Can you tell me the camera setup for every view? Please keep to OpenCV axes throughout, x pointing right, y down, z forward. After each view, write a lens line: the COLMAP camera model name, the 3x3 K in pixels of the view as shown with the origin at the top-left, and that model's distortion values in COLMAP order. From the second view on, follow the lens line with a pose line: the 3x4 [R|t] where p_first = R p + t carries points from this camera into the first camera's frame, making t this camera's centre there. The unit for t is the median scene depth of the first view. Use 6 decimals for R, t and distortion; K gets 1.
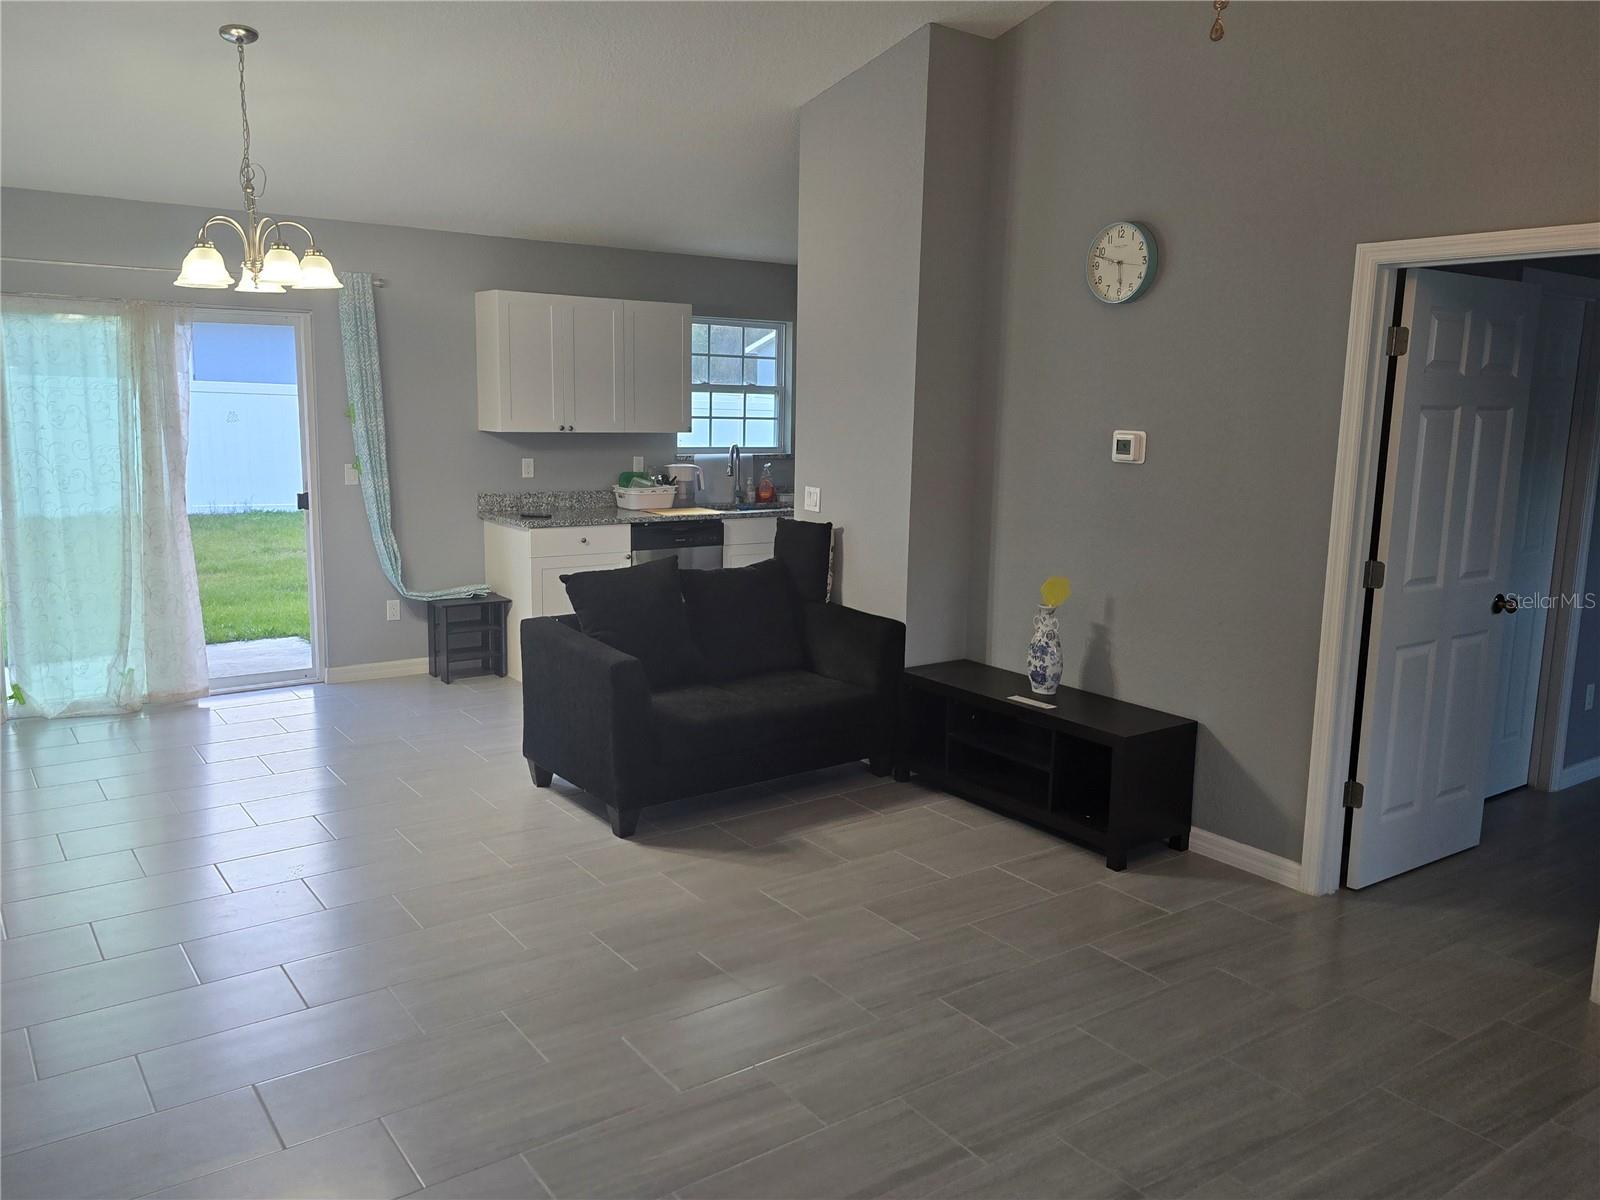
lens RADIAL K [[1222.8, 0, 813.6], [0, 1222.8, 596.8], [0, 0, 1]] dist [0.084860, -0.070317]
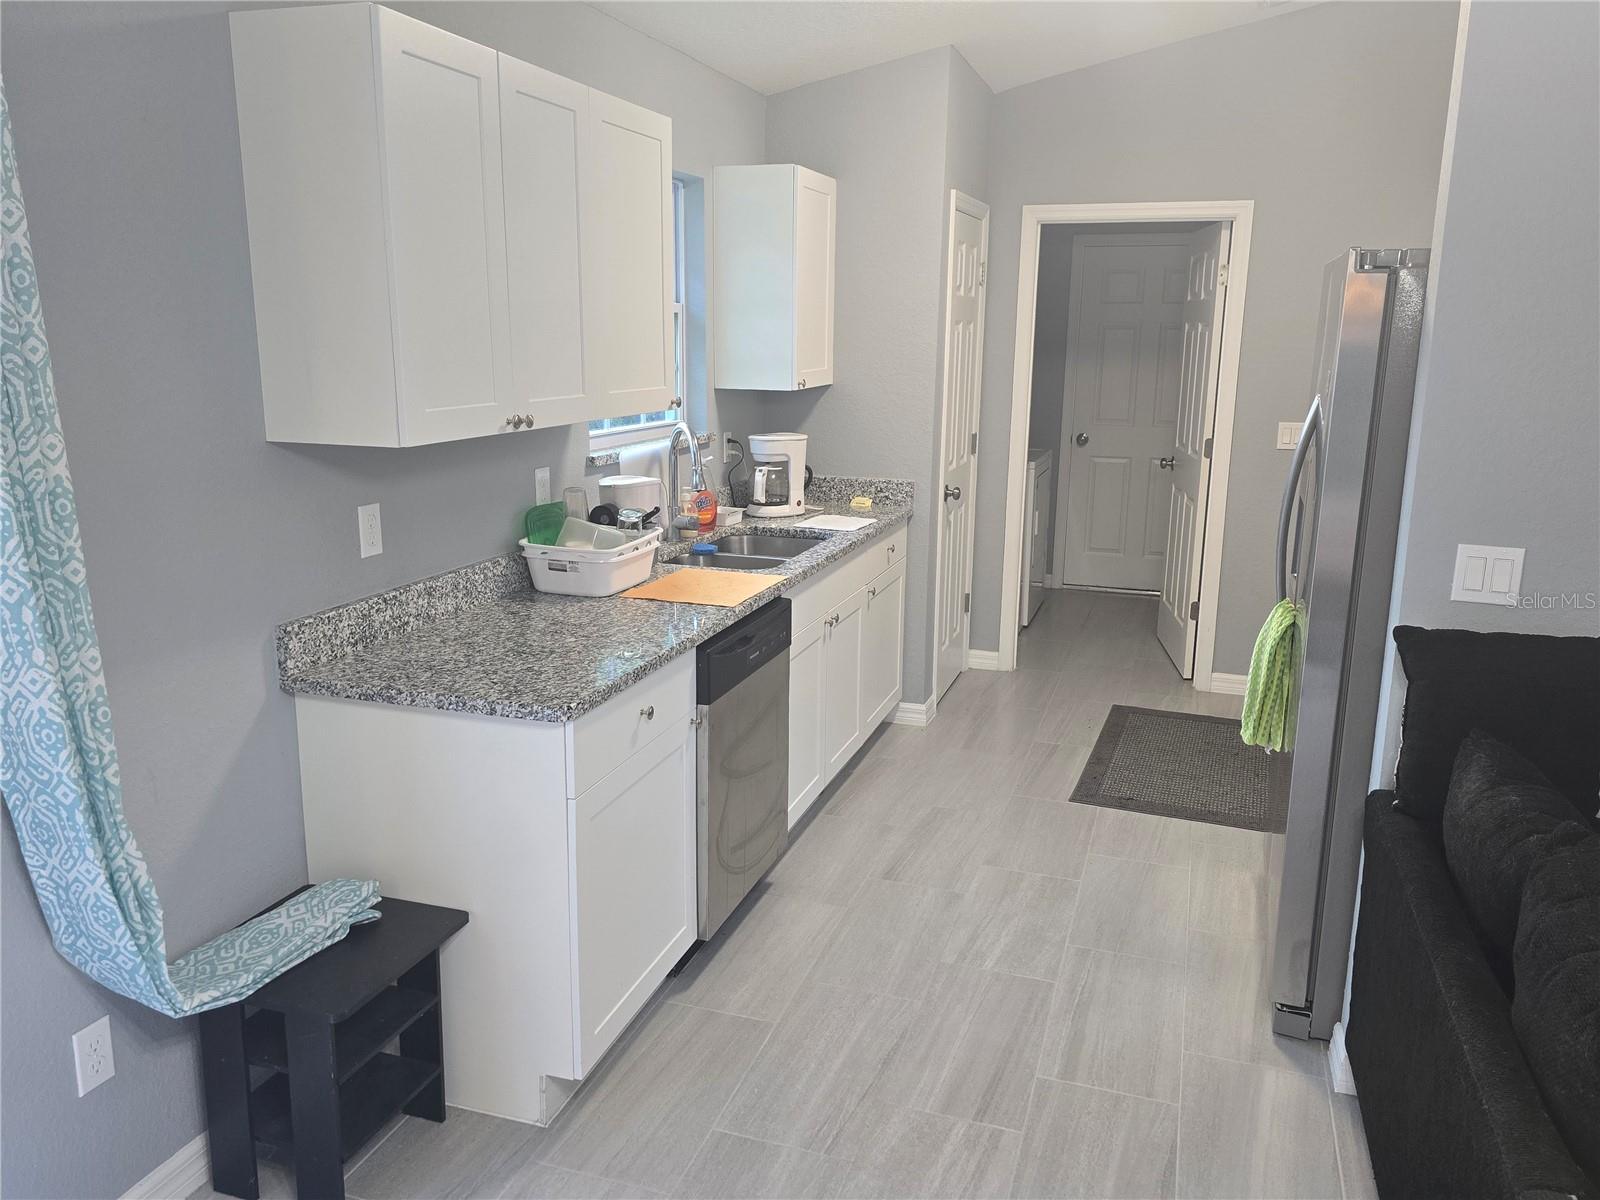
lens RADIAL K [[1222.8, 0, 813.6], [0, 1222.8, 596.8], [0, 0, 1]] dist [0.084860, -0.070317]
pose [[0.804516, -0.139519, 0.577311, -0.354963], [0.100425, 0.989977, 0.099300, -0.112314], [-0.585379, -0.021912, 0.810464, 0.639676]]
